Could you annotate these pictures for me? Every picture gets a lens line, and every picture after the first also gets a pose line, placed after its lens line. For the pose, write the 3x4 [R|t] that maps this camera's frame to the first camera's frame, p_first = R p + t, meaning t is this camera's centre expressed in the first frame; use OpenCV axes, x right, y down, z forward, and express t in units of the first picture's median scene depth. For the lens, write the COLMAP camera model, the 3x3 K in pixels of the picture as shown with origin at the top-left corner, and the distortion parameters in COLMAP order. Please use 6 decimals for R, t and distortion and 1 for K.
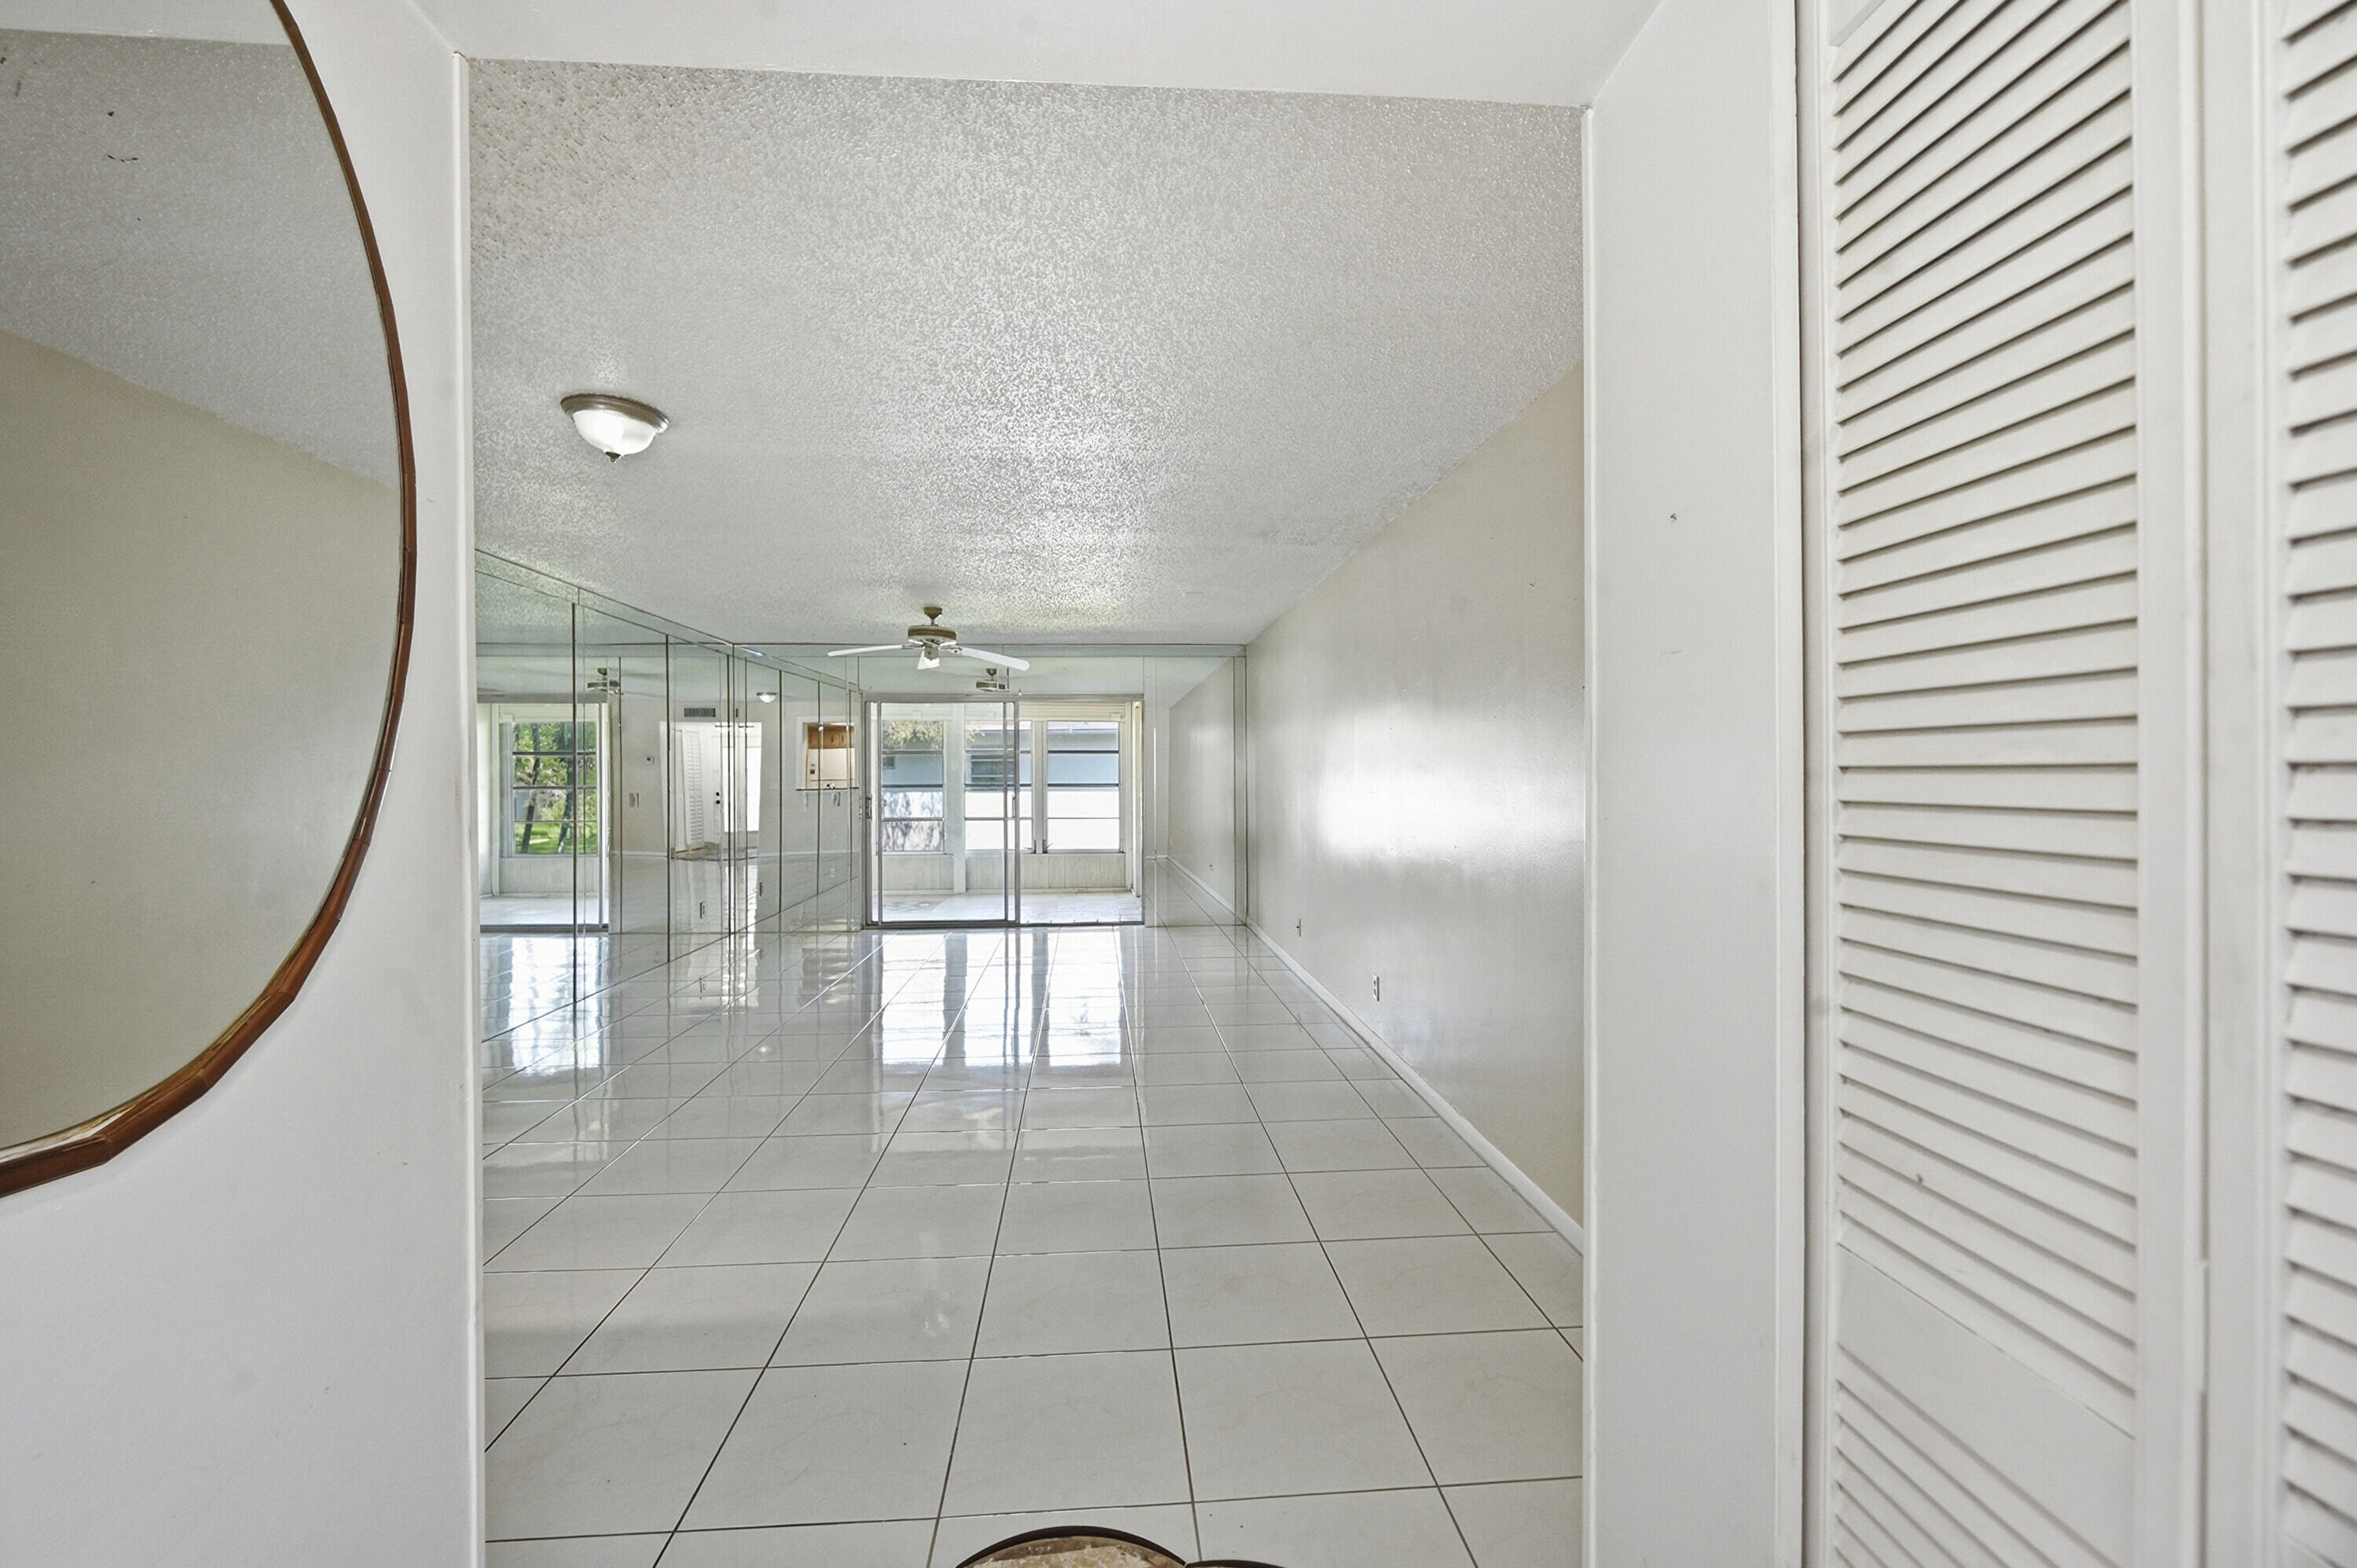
lens RADIAL K [[940.2, 0, 1175.7], [0, 940.2, 775.2], [0, 0, 1]] dist [-0.006261, 0.001260]
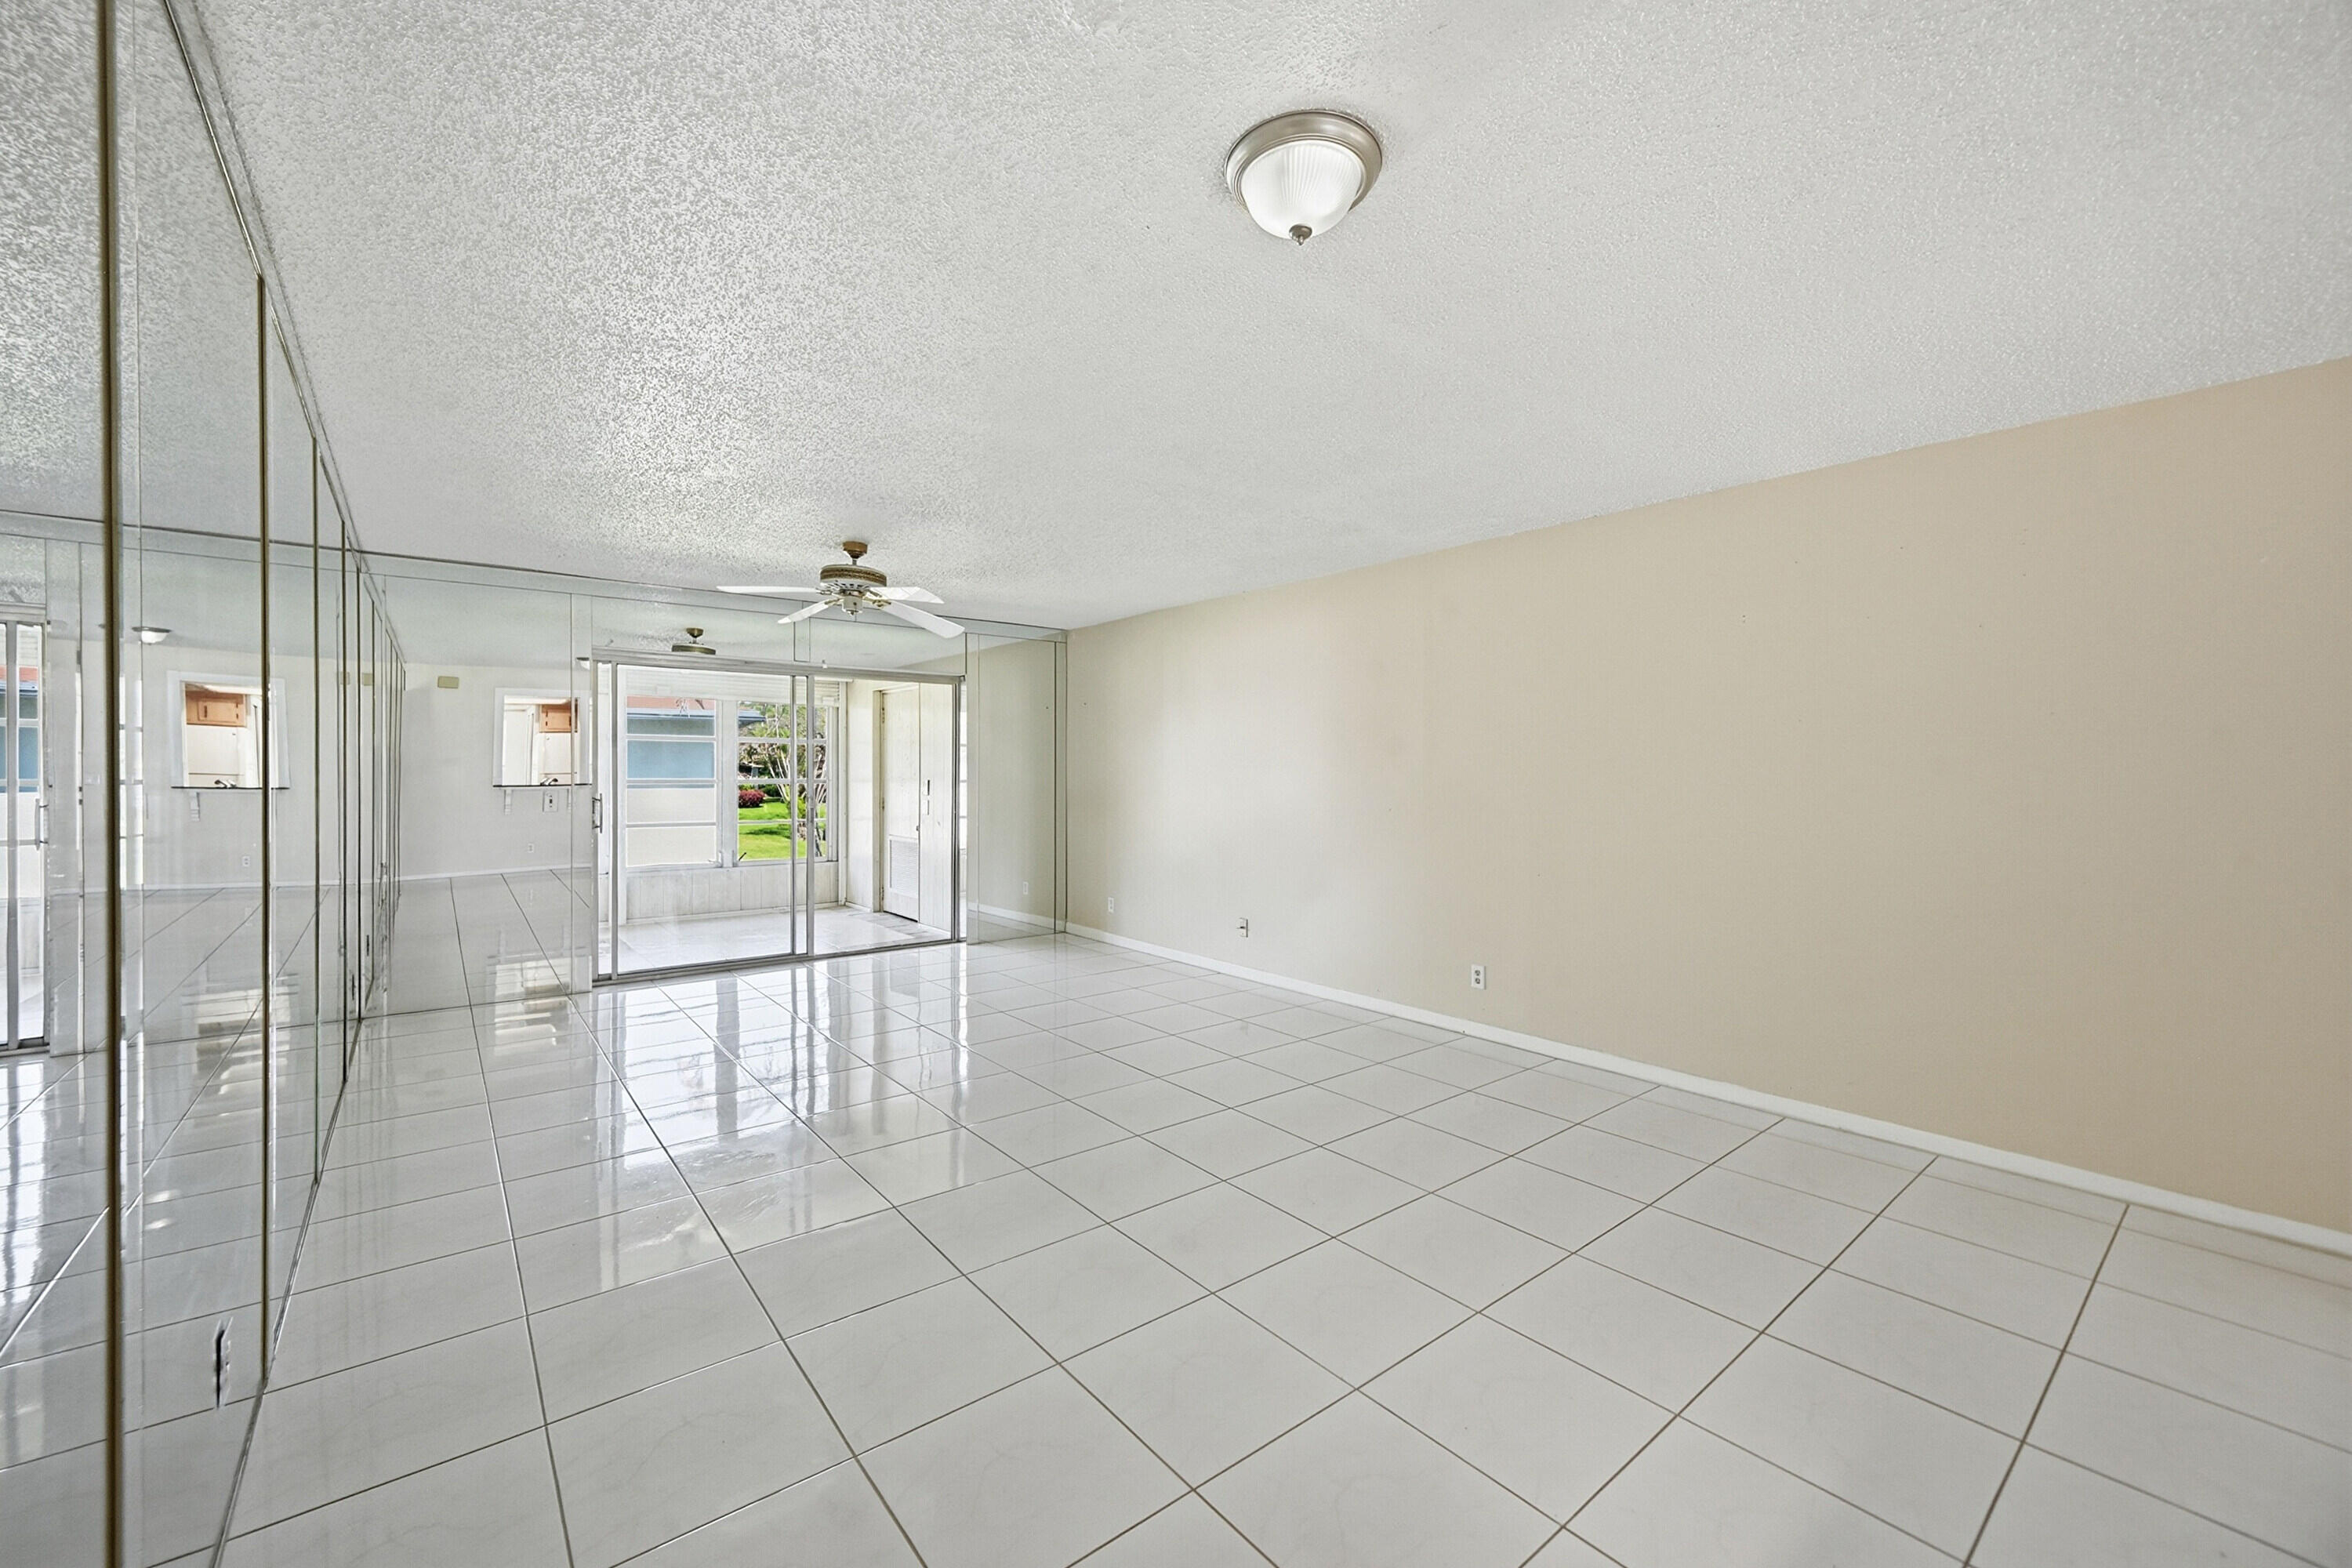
lens RADIAL K [[938.3, 0, 1171.1], [0, 938.3, 770.3], [0, 0, 1]] dist [-0.006261, 0.001260]
pose [[0.823326, 0.009584, 0.567488, -0.365527], [-0.007045, 0.999953, -0.006667, 0.005294], [-0.567525, 0.001491, 0.823355, 0.180497]]
